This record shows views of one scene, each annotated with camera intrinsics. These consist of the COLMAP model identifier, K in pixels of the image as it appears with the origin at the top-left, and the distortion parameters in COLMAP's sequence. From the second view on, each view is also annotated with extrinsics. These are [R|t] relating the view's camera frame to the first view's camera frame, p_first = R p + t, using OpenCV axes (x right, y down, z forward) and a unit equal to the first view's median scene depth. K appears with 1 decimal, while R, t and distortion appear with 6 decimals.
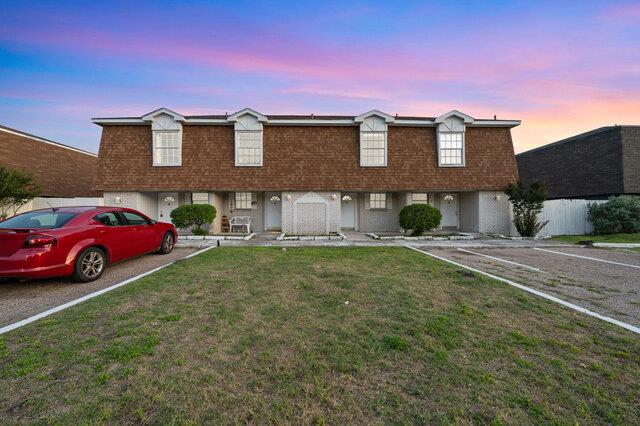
lens RADIAL K [[249.4, 0, 320.6], [0, 249.4, 213.8], [0, 0, 1]] dist [-0.003056, 0.000230]
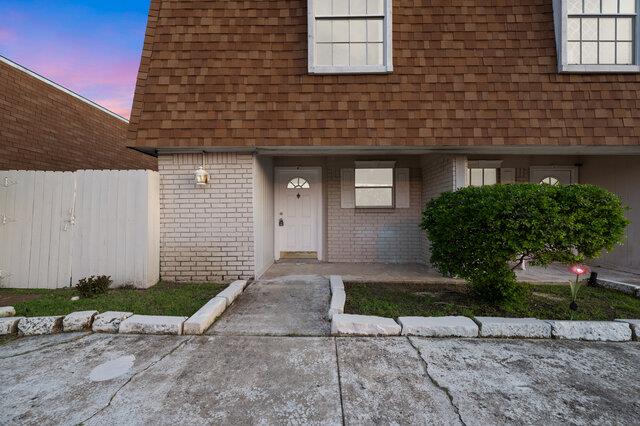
lens RADIAL K [[249.4, 0, 320.4], [0, 249.4, 214.7], [0, 0, 1]] dist [-0.003056, 0.000230]
pose [[0.999002, 0.005804, -0.044276, -0.617893], [-0.005459, 0.999954, 0.007890, -0.009110], [0.044320, -0.007640, 0.998988, 0.649790]]
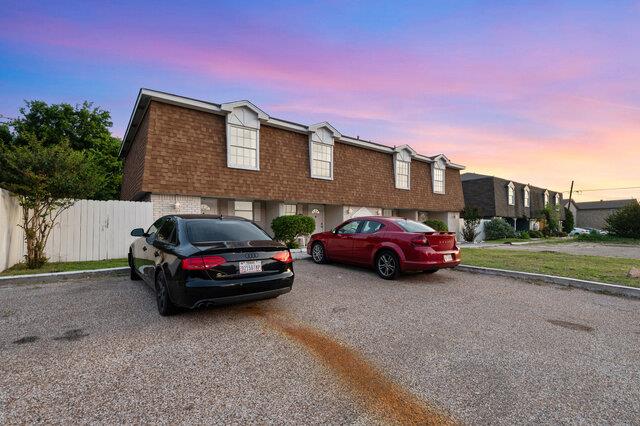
lens RADIAL K [[307.4, 0, 347.9], [0, 307.4, 229.7], [0, 0, 1]] dist [-0.014516, -0.000078]
pose [[0.780308, -0.000107, 0.625395, -0.956079], [-0.005480, 0.999960, 0.007008, 0.003561], [-0.625371, -0.008896, 0.780277, -0.028003]]
